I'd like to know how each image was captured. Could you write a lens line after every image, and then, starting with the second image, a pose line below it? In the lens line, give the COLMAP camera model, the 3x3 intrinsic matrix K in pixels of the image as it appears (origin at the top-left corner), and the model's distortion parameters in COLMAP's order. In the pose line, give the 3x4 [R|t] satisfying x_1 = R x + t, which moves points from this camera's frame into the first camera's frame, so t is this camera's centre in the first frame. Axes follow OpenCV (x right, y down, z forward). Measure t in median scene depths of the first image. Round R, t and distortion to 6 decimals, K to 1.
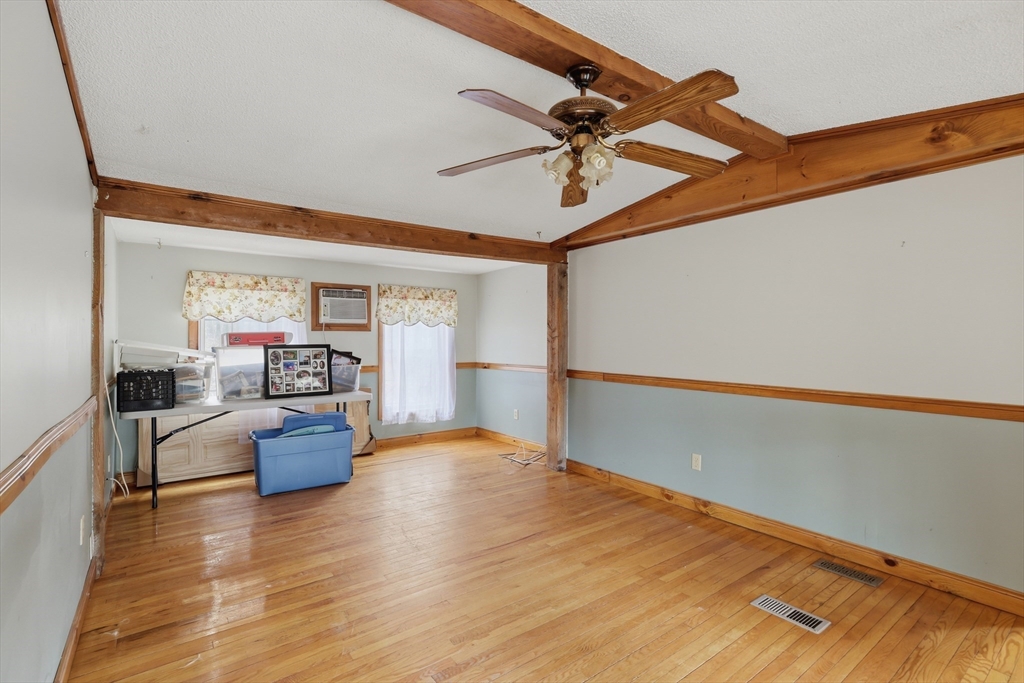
lens RADIAL K [[467.4, 0, 511.0], [0, 467.4, 341.9], [0, 0, 1]] dist [-0.000870, -0.000050]
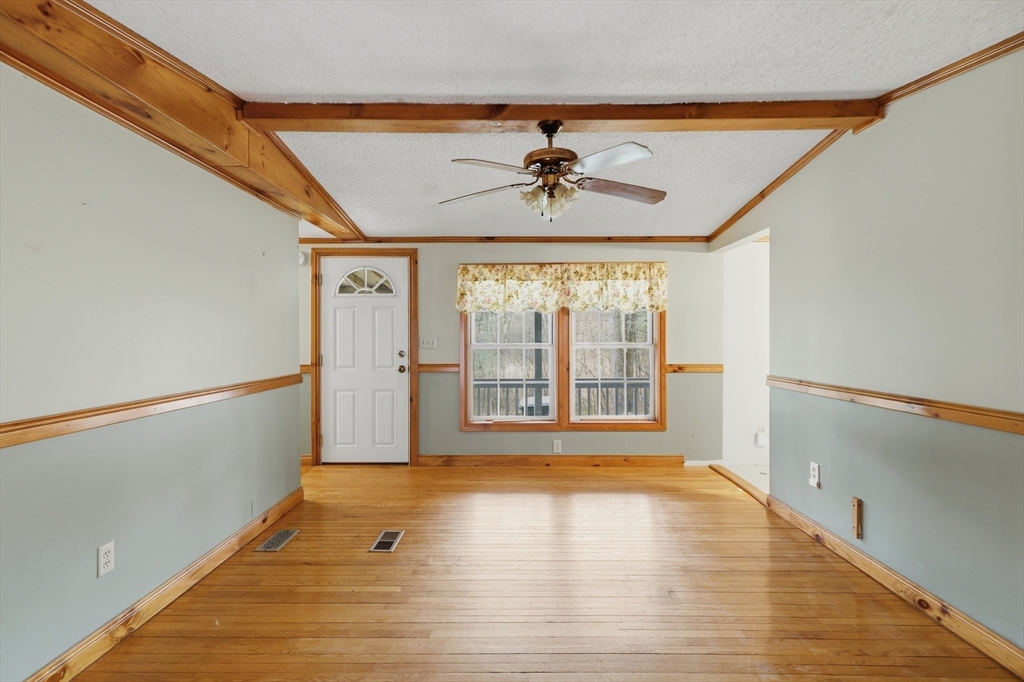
lens RADIAL K [[467.4, 0, 508.6], [0, 467.4, 338.2], [0, 0, 1]] dist [-0.000870, -0.000050]
pose [[-0.803705, 0.004432, 0.595011, -0.218898], [0.002278, 0.999988, -0.004371, 0.008326], [-0.595024, -0.002158, -0.803705, 0.878511]]
